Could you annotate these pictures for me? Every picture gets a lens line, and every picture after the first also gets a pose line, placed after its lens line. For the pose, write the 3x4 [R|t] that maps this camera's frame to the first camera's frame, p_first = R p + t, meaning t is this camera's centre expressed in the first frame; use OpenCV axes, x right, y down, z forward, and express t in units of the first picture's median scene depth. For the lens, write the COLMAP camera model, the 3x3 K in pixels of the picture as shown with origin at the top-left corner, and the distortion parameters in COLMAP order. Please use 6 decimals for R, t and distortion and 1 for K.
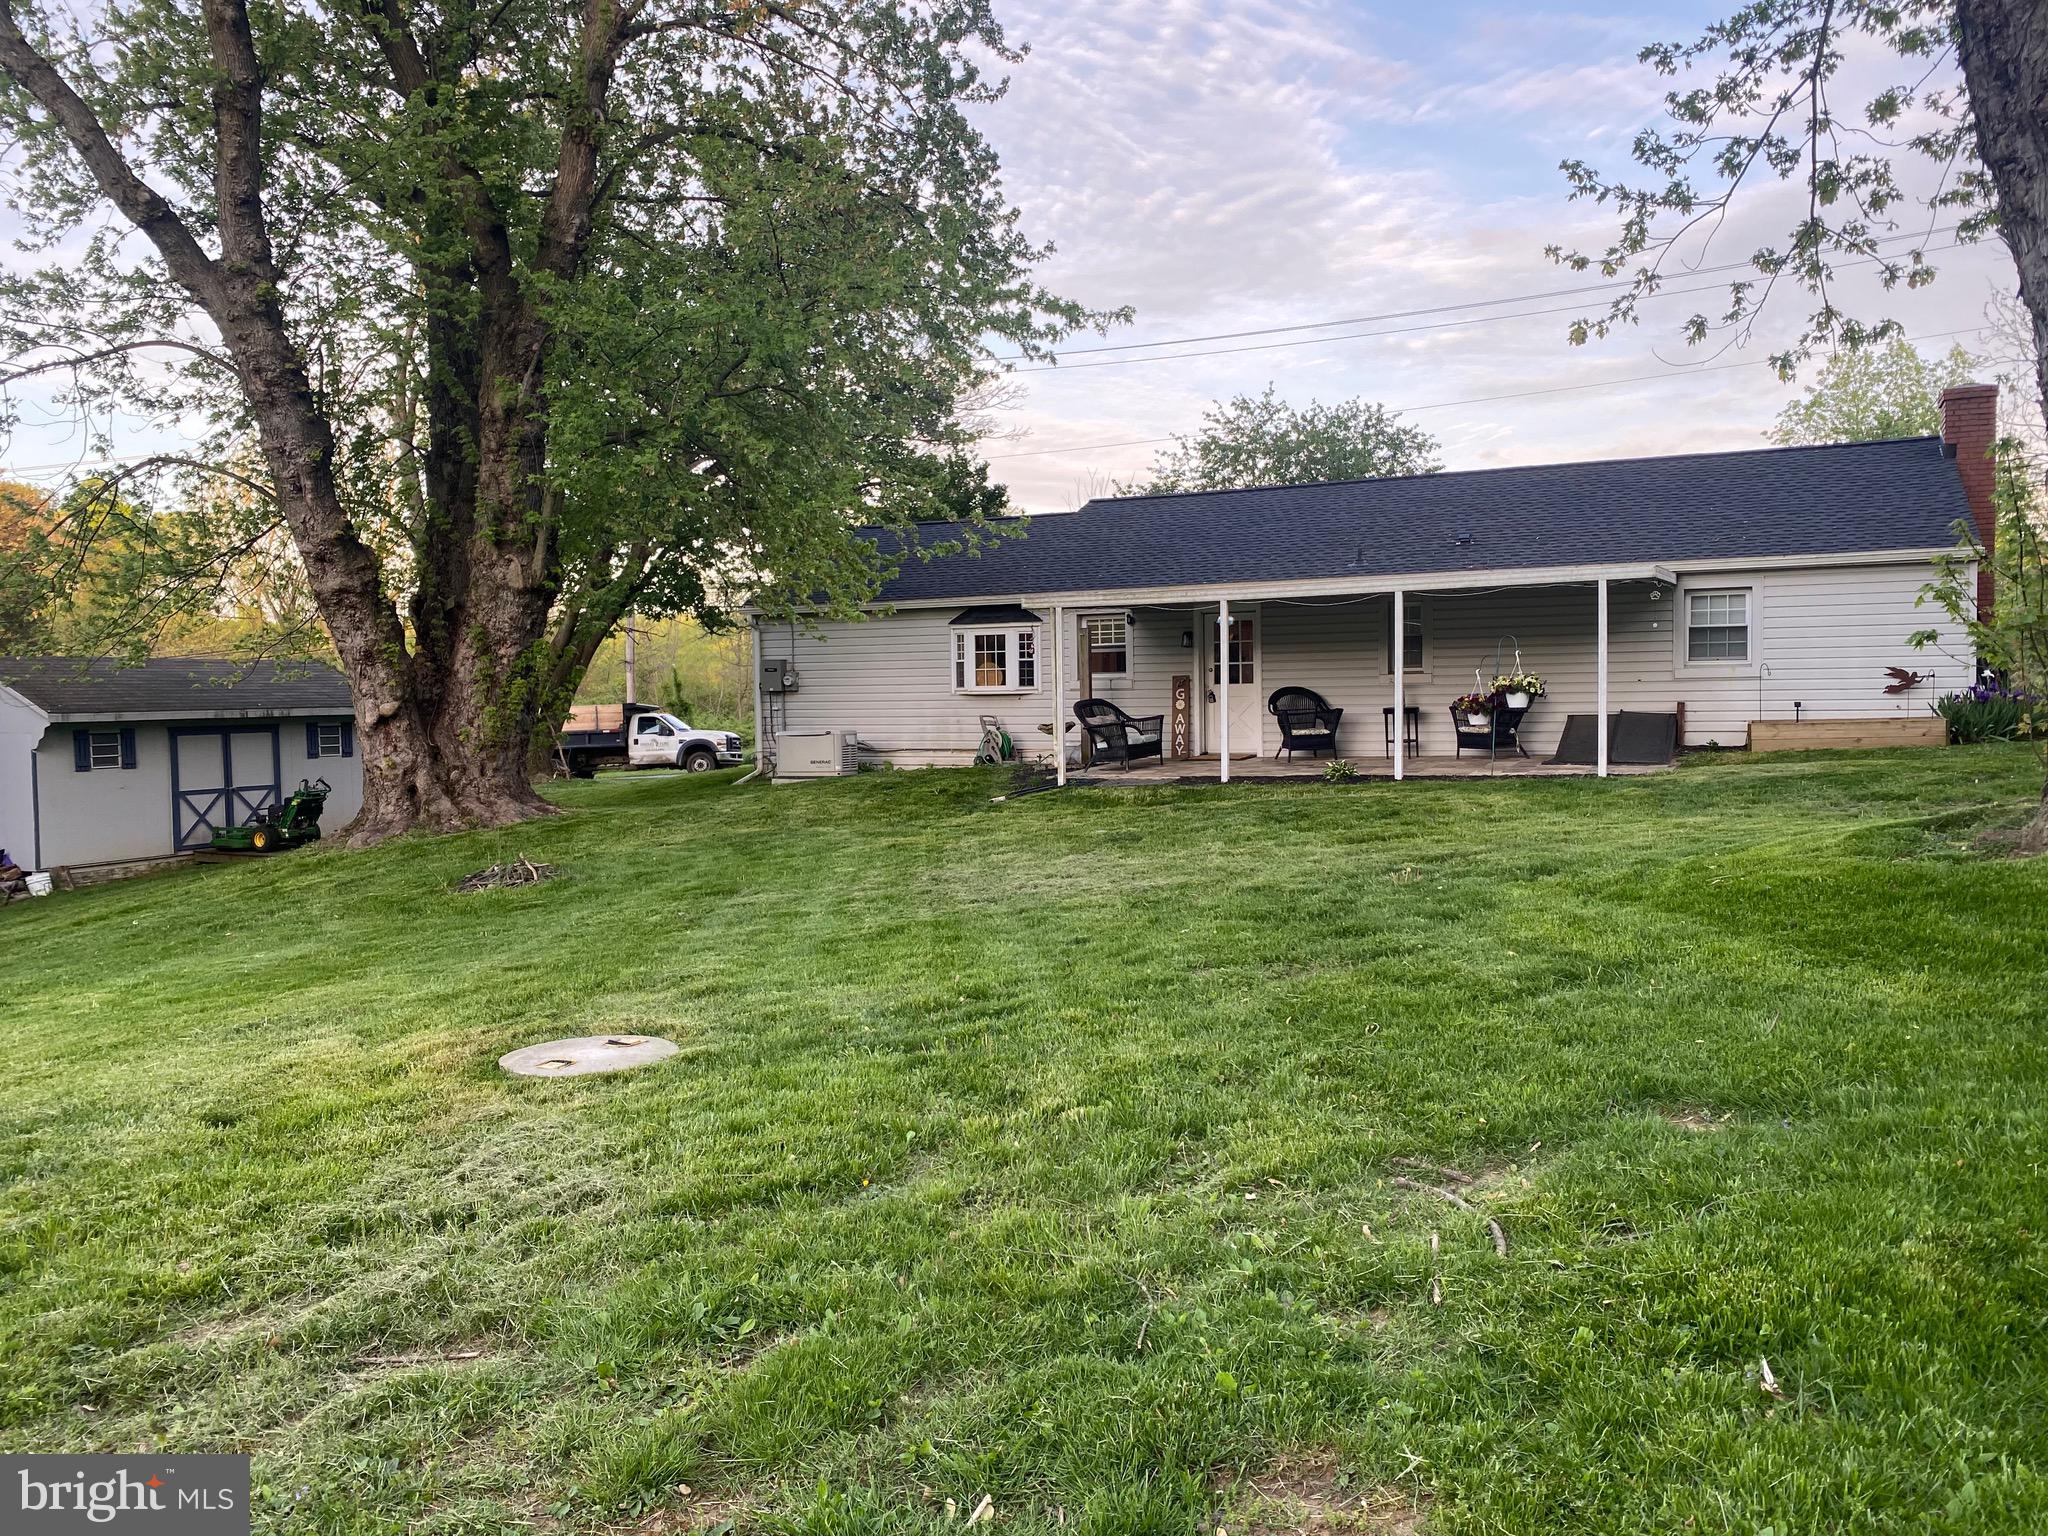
lens RADIAL K [[1543.5, 0, 1024.0], [0, 1543.5, 768.0], [0, 0, 1]] dist [0.075811, -0.077551]
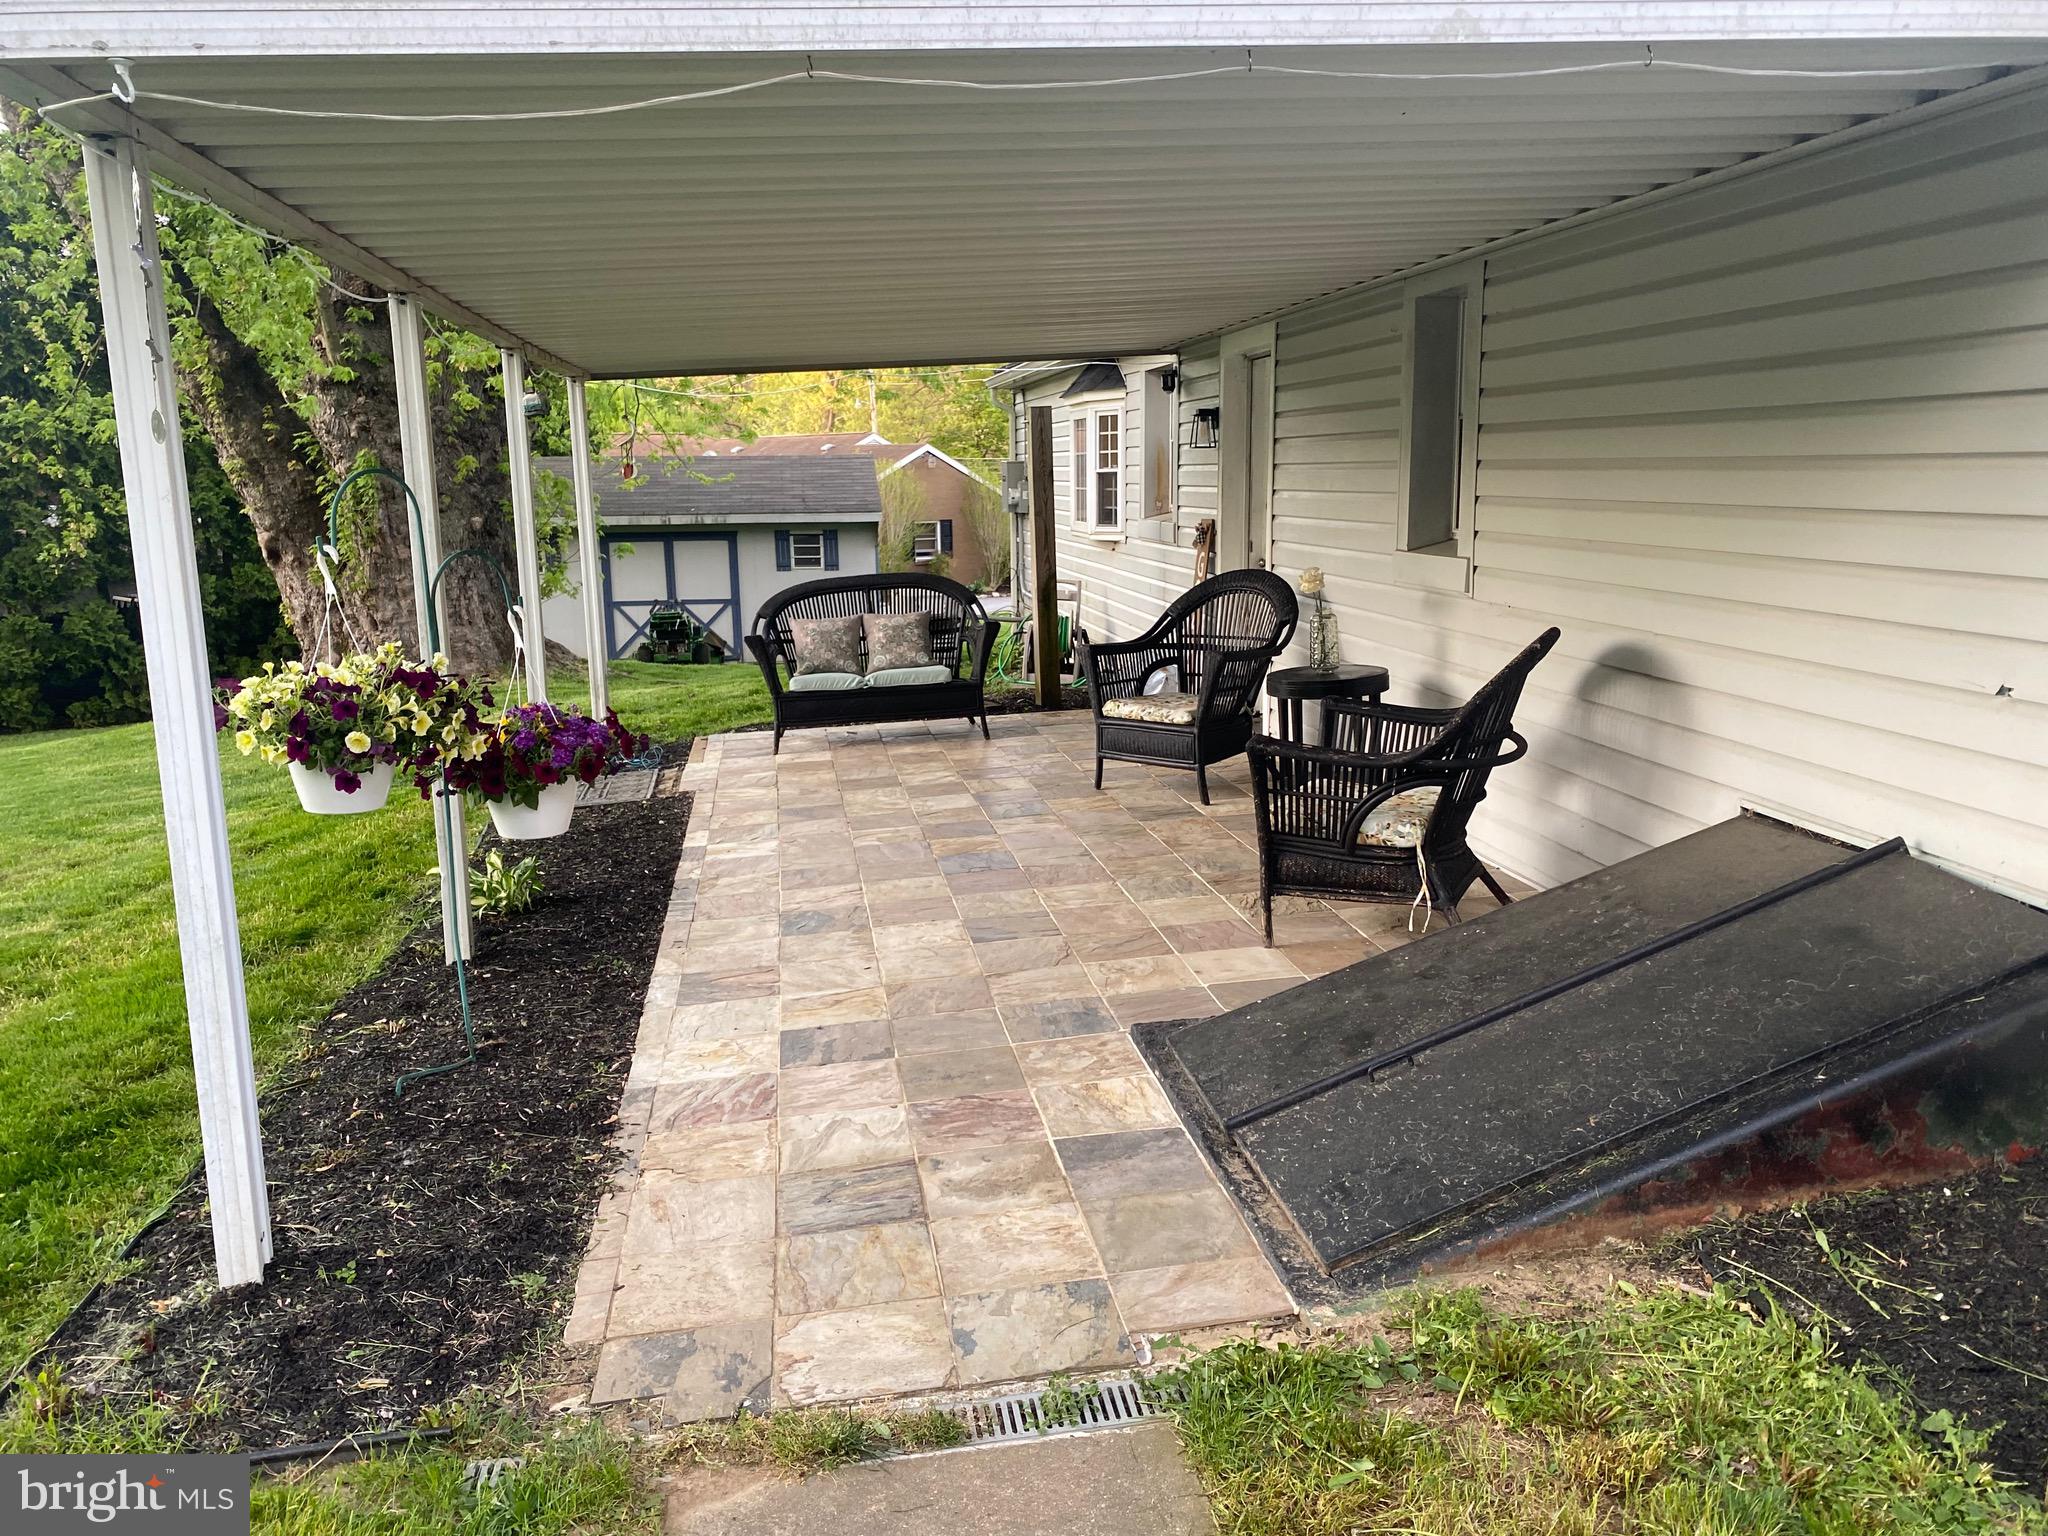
lens RADIAL K [[1543.5, 0, 1024.0], [0, 1543.5, 768.0], [0, 0, 1]] dist [0.075811, -0.077551]
pose [[0.548594, 0.167139, -0.819212, 0.414455], [-0.036766, 0.983690, 0.176075, -0.064738], [0.835280, -0.066475, 0.545792, 0.725583]]
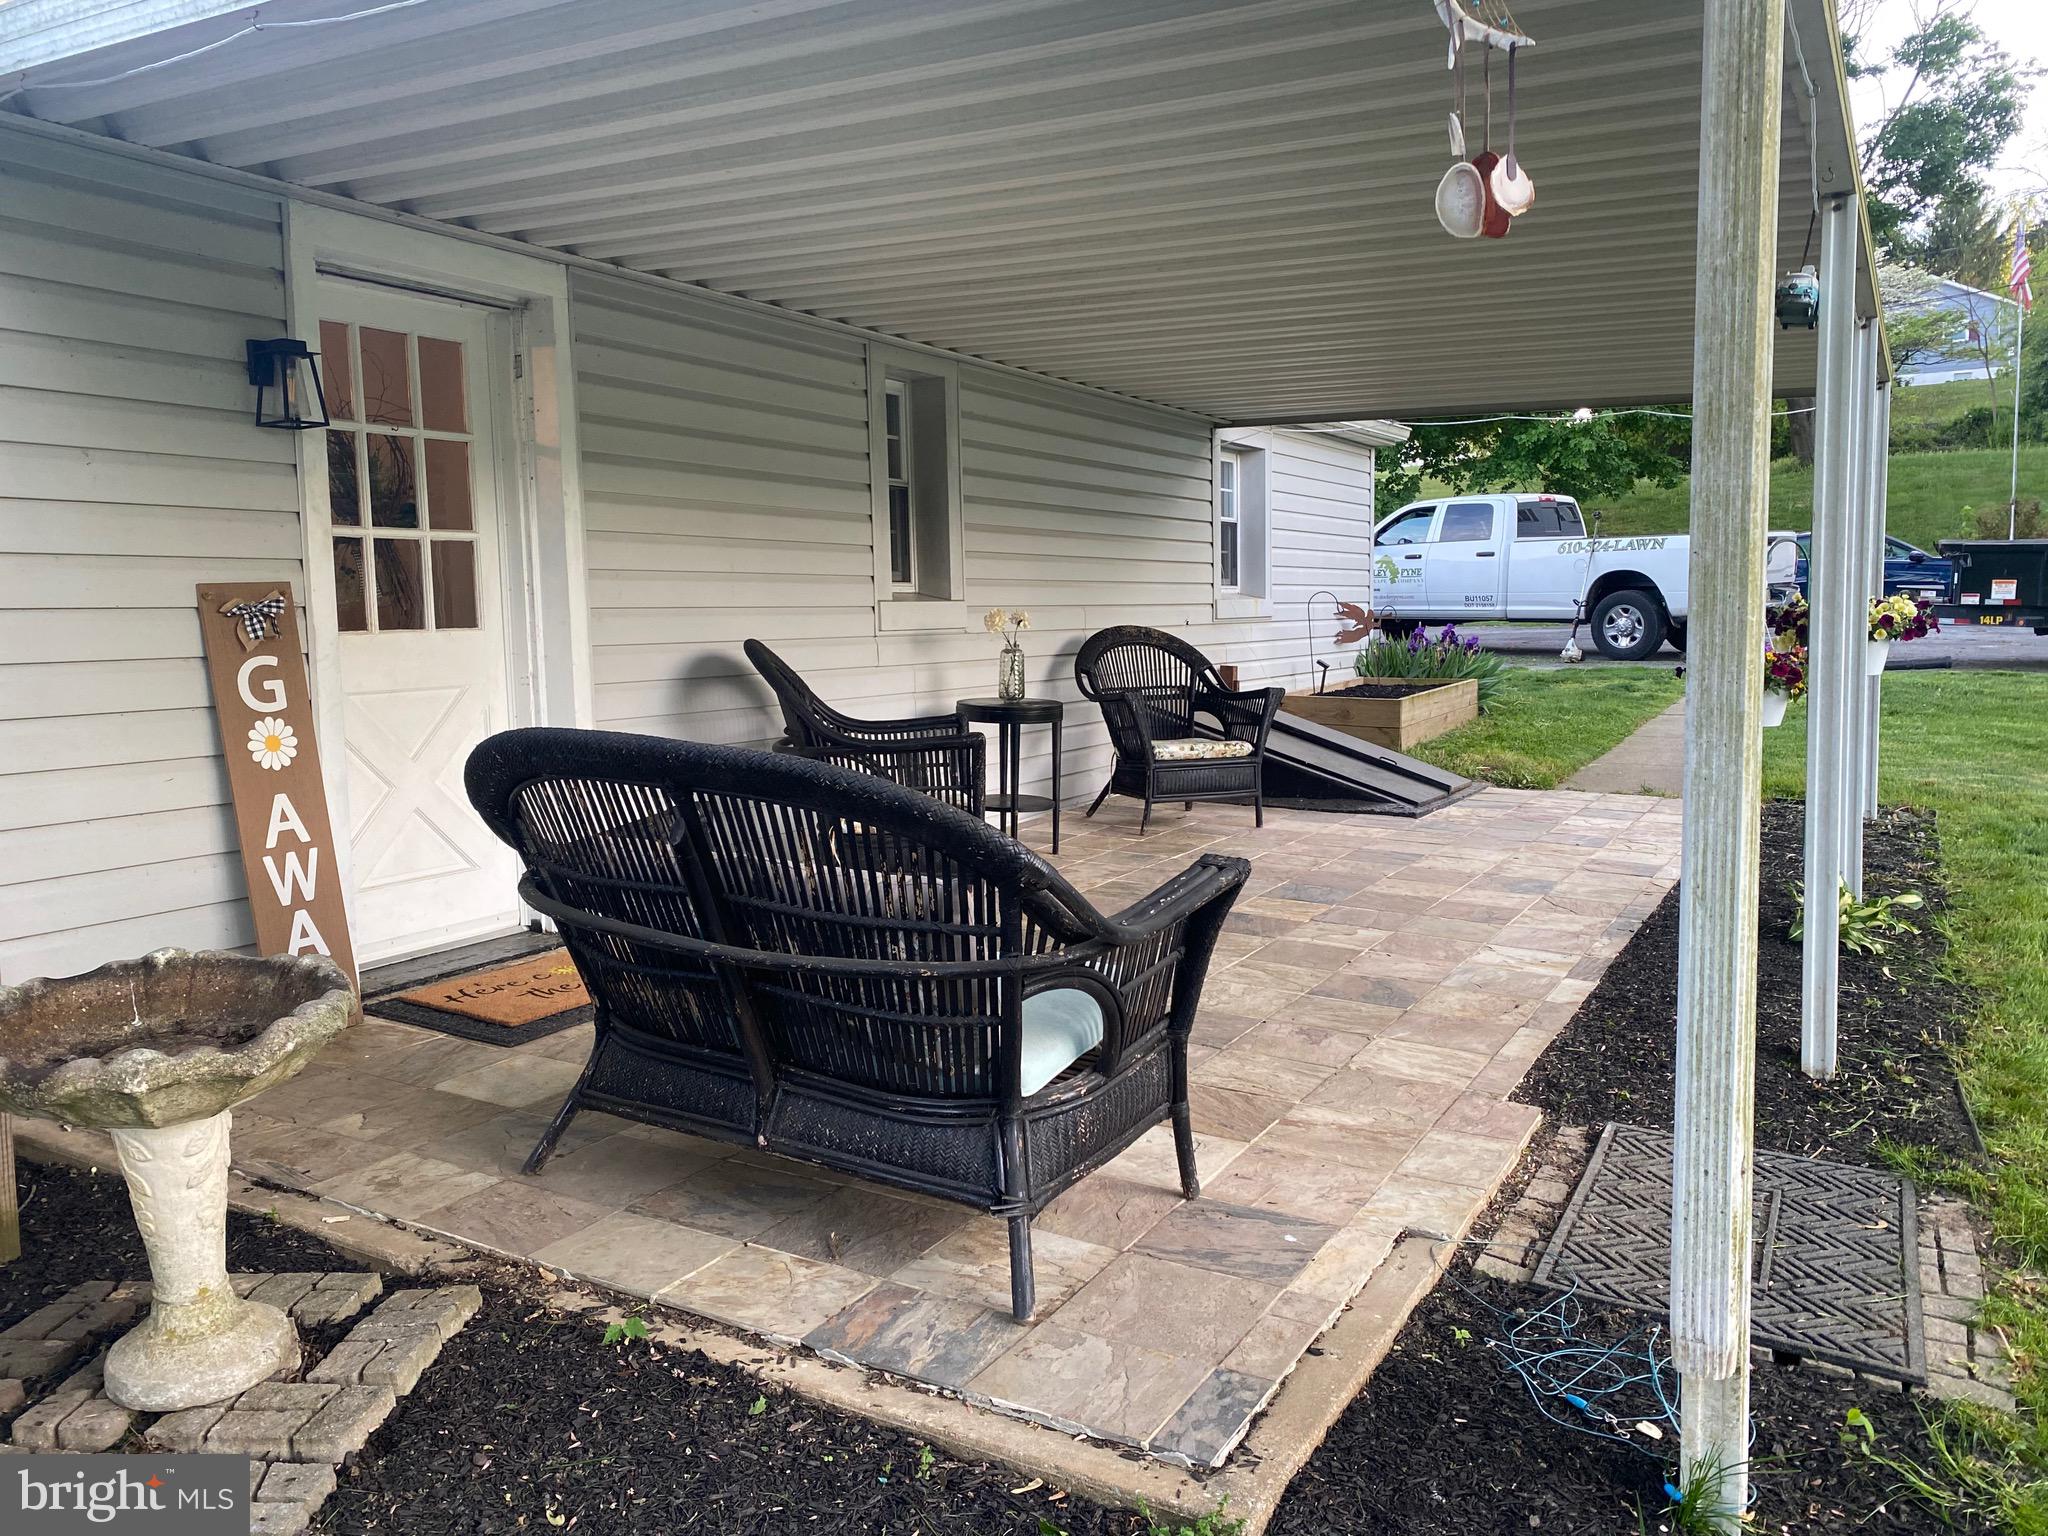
lens RADIAL K [[1543.5, 0, 1024.0], [0, 1543.5, 768.0], [0, 0, 1]] dist [0.075811, -0.077551]
pose [[0.109768, -0.086100, 0.990221, -0.069734], [0.069010, 0.994497, 0.078822, -0.045830], [-0.991559, 0.059683, 0.115106, 0.879426]]
